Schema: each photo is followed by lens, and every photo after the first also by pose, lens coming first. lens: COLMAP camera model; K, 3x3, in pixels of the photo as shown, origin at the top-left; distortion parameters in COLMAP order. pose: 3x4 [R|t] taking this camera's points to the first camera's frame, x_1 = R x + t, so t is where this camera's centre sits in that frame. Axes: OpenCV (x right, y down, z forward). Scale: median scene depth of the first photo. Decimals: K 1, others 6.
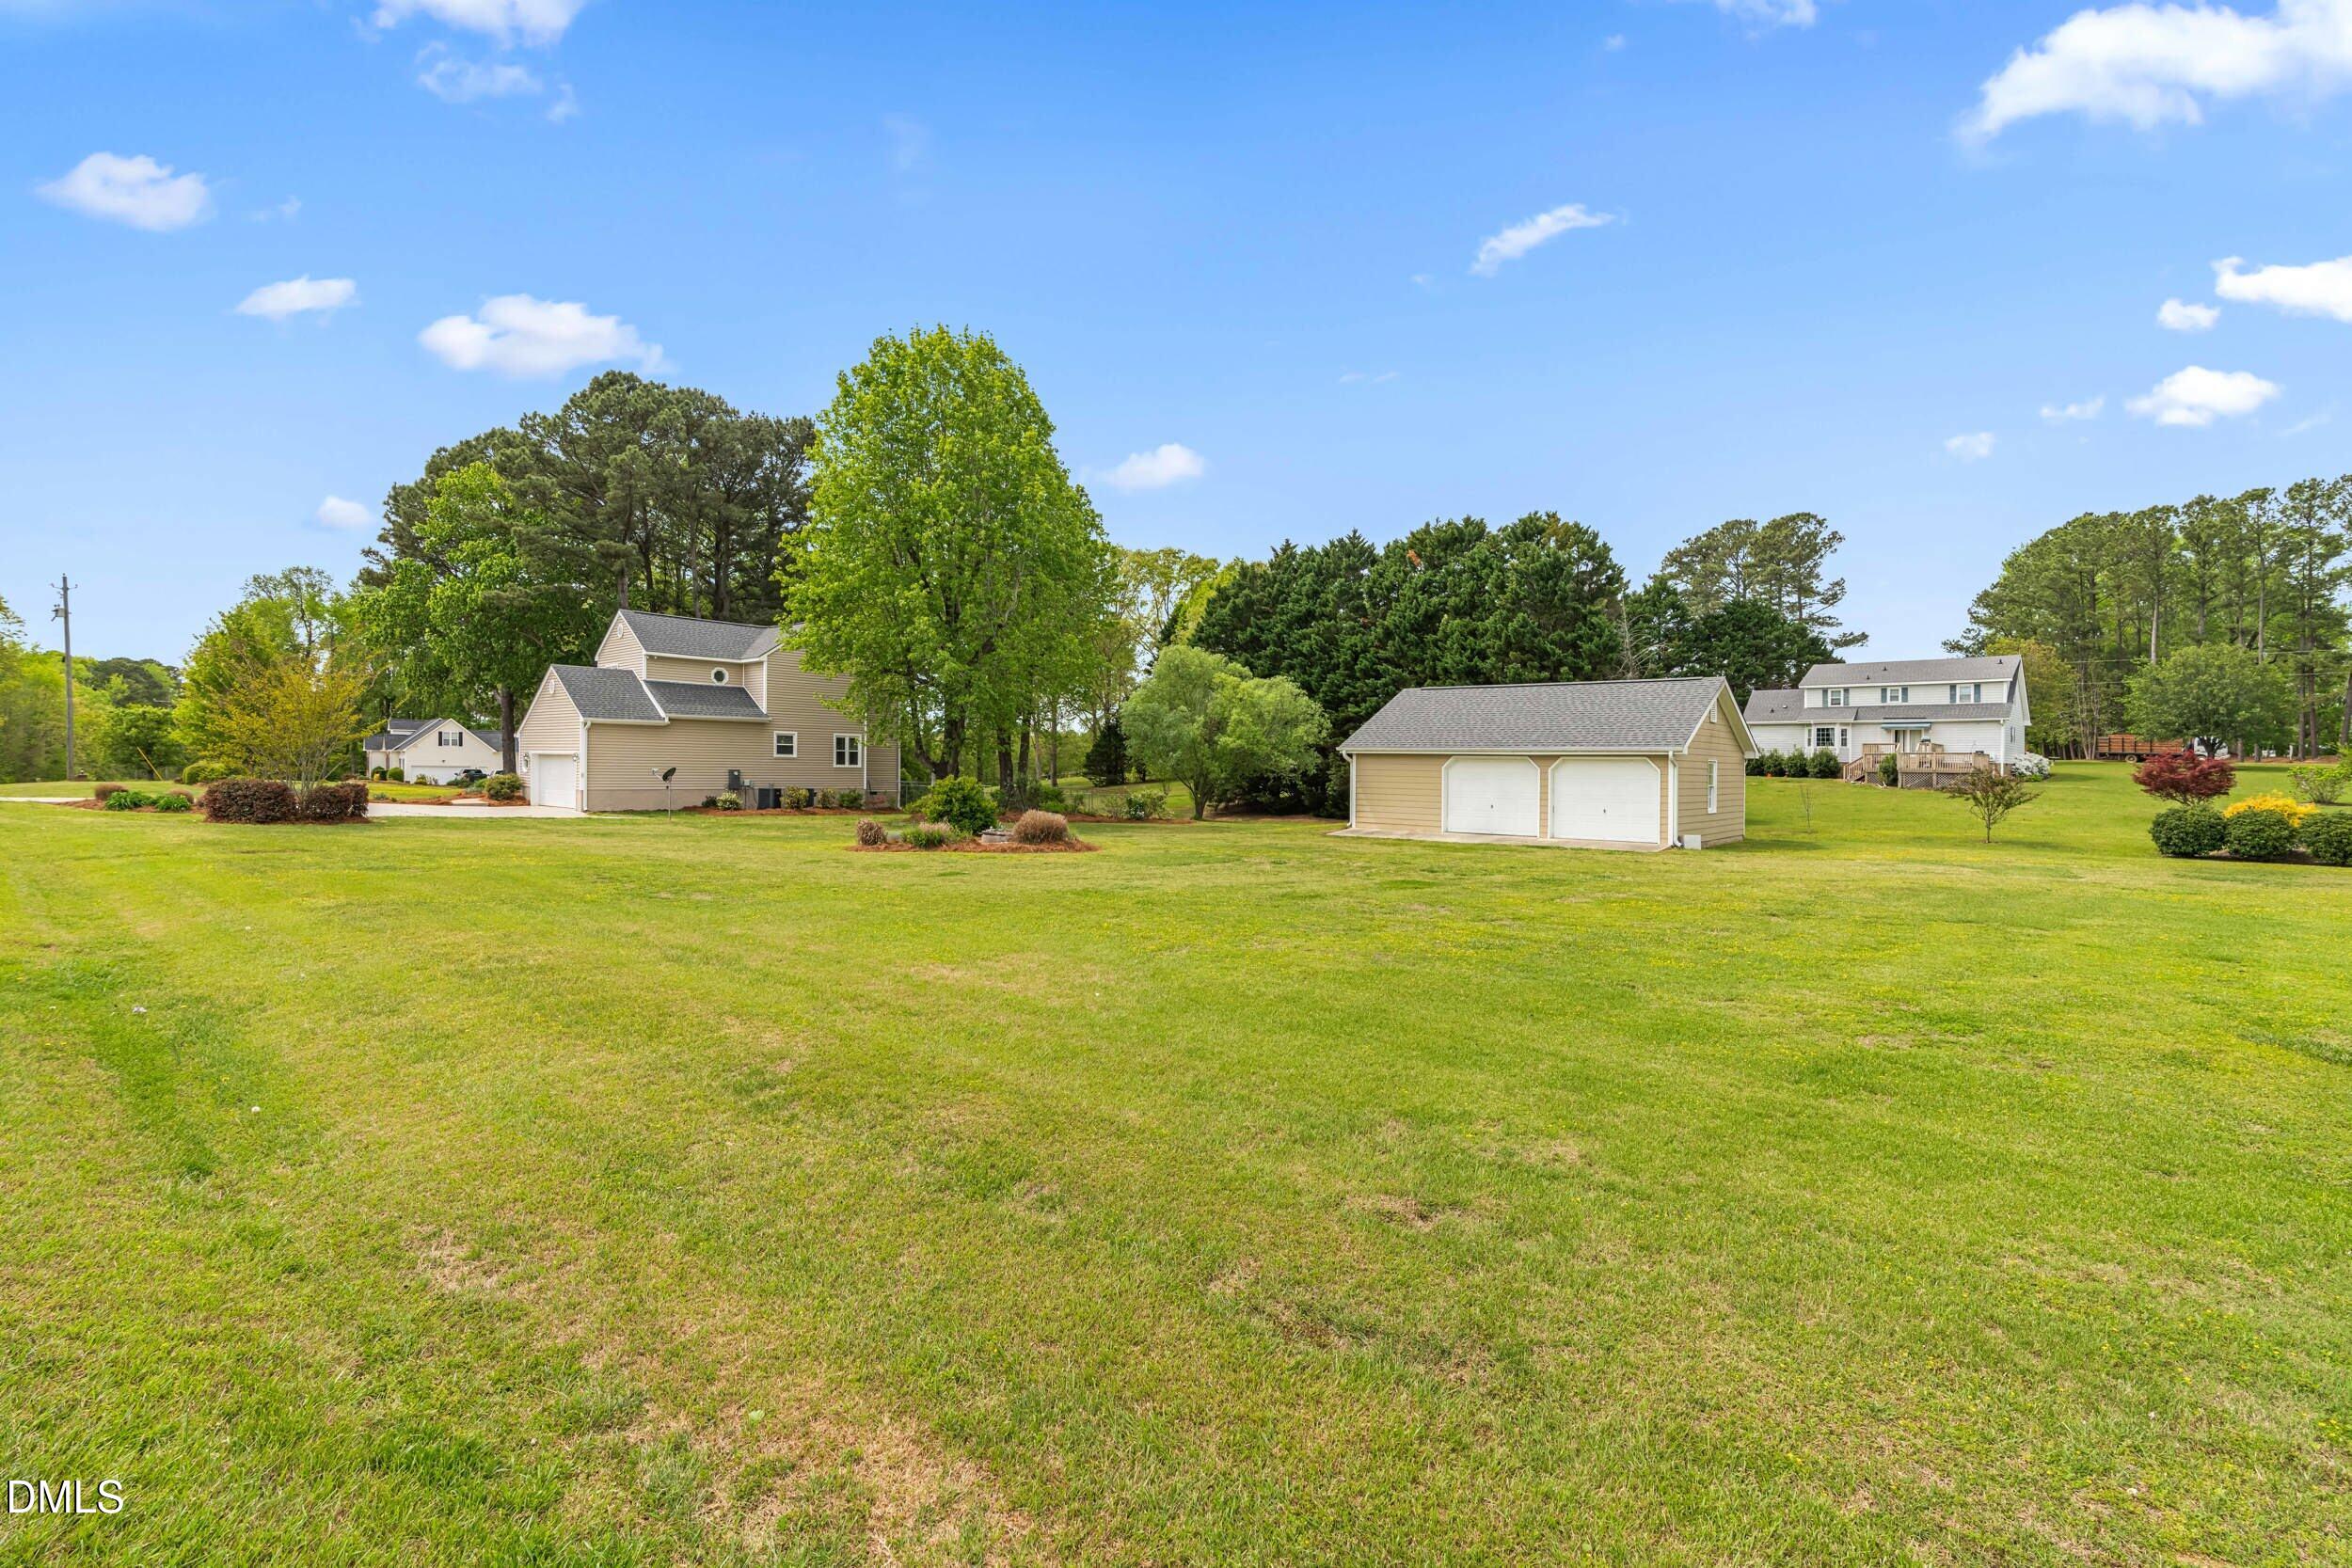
lens RADIAL K [[2198.5, 0, 1176.0], [0, 2198.5, 784.0], [0, 0, 1]] dist [0.018087, 0.013754]
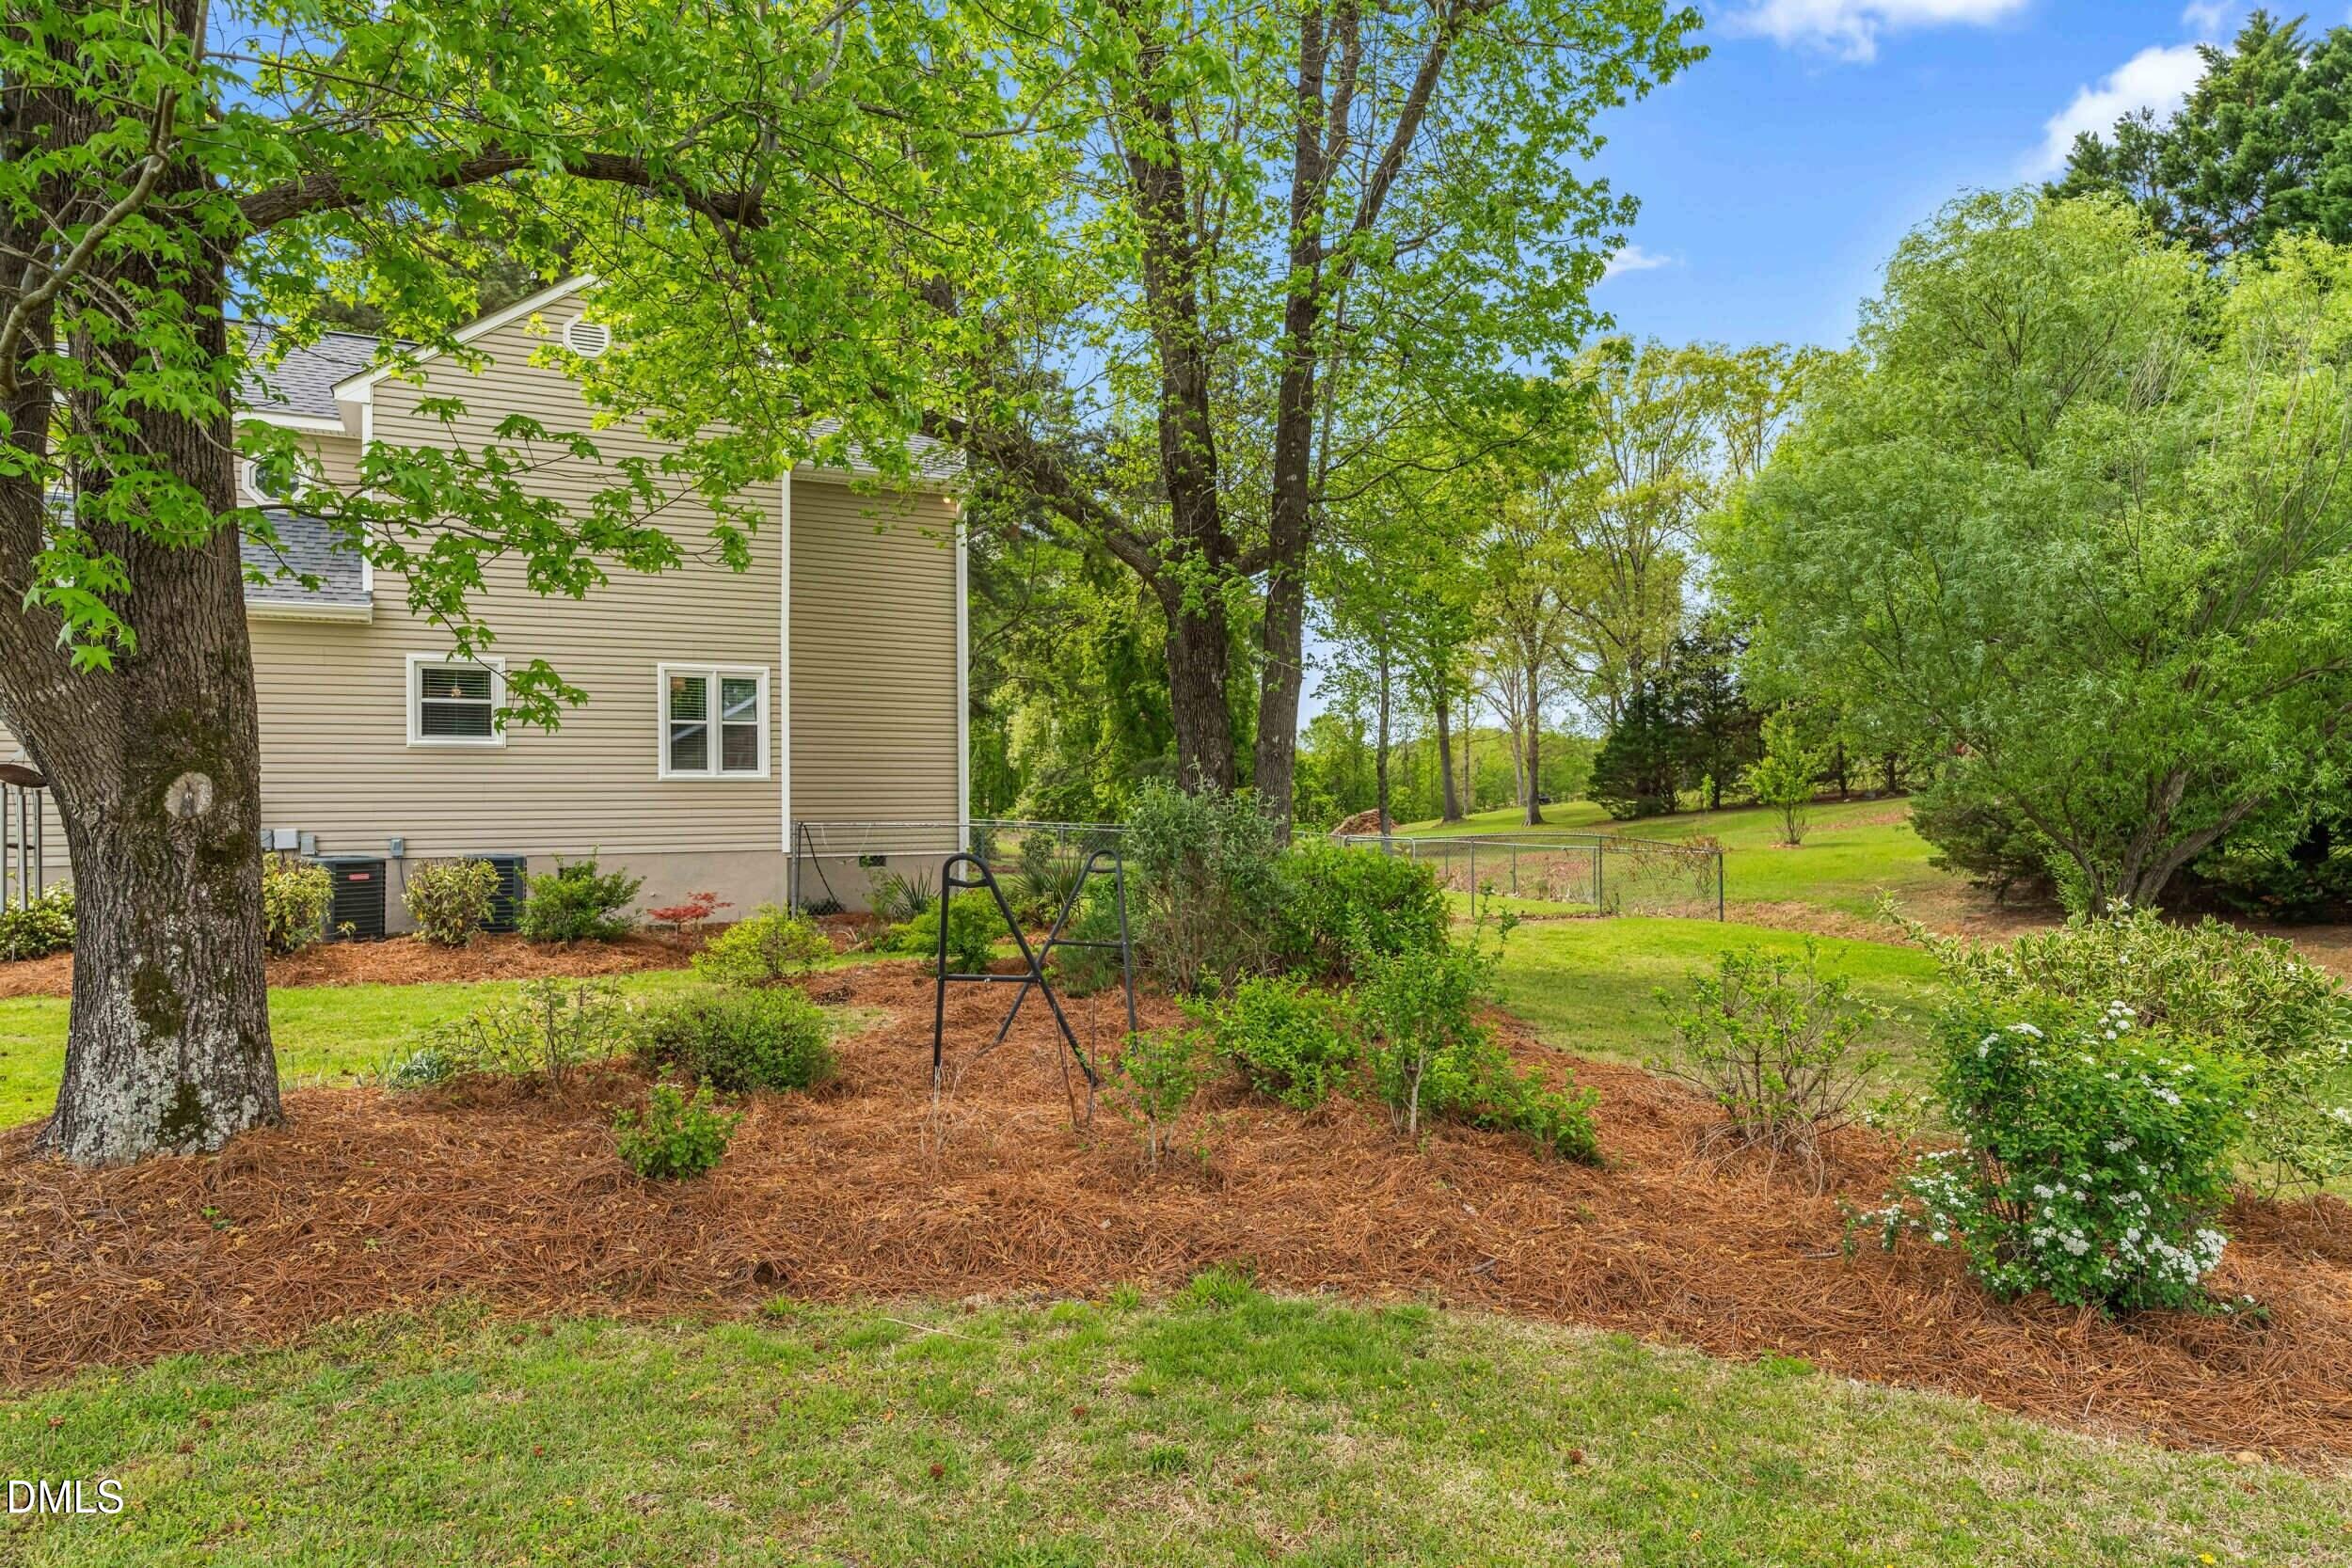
lens RADIAL K [[2198.5, 0, 1176.0], [0, 2198.5, 784.0], [0, 0, 1]] dist [0.018087, 0.013754]
pose [[0.972853, -0.011609, -0.231132, -0.027141], [0.009229, 0.999893, -0.011375, -0.003385], [0.231240, 0.008933, 0.972856, 0.738232]]
